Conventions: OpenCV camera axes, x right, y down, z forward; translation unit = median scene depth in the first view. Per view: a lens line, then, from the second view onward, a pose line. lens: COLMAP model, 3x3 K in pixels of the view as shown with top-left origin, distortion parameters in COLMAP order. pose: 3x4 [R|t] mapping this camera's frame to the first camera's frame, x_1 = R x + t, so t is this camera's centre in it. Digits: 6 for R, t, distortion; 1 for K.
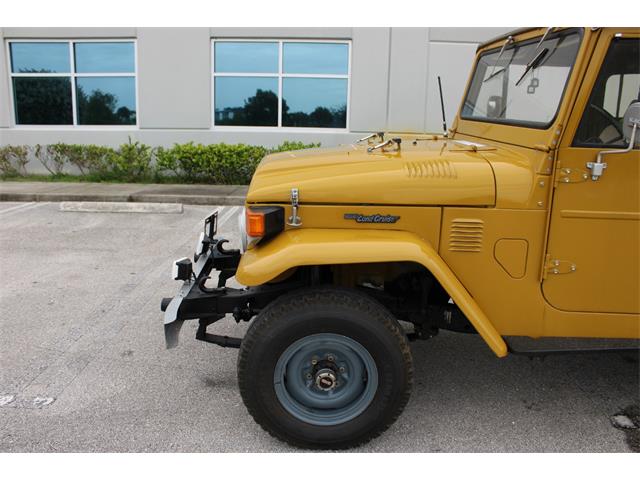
lens RADIAL K [[542.7, 0, 313.0], [0, 542.7, 240.3], [0, 0, 1]] dist [-0.166886, 0.154659]
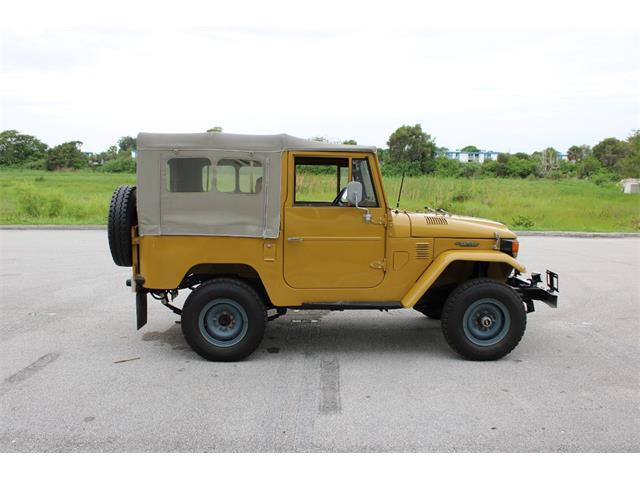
lens RADIAL K [[542.7, 0, 313.0], [0, 542.7, 240.3], [0, 0, 1]] dist [-0.166886, 0.154659]
pose [[-0.999611, -0.027678, -0.003362, 0.712008], [-0.027164, 0.939602, 0.341190, -0.918826], [-0.006284, 0.341149, -0.939988, 3.574515]]
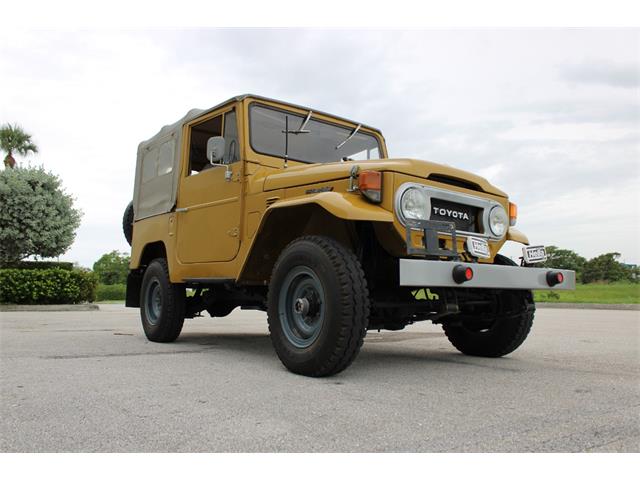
lens RADIAL K [[543.9, 0, 313.7], [0, 543.9, 238.7], [0, 0, 1]] dist [-0.167276, 0.156638]
pose [[-0.574284, 0.062226, 0.816288, -1.057499], [0.175040, 0.983382, 0.048182, -0.132831], [-0.799725, 0.170553, -0.575632, 2.395993]]
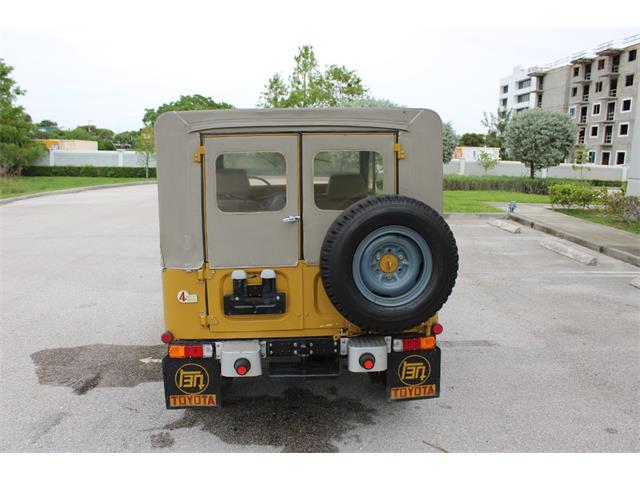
lens RADIAL K [[543.9, 0, 313.7], [0, 543.9, 238.7], [0, 0, 1]] dist [-0.167276, 0.156638]
pose [[0.033627, 0.144809, -0.988888, 2.734598], [-0.235765, 0.962673, 0.132952, -0.393275], [0.971228, 0.228675, 0.066513, 1.229698]]
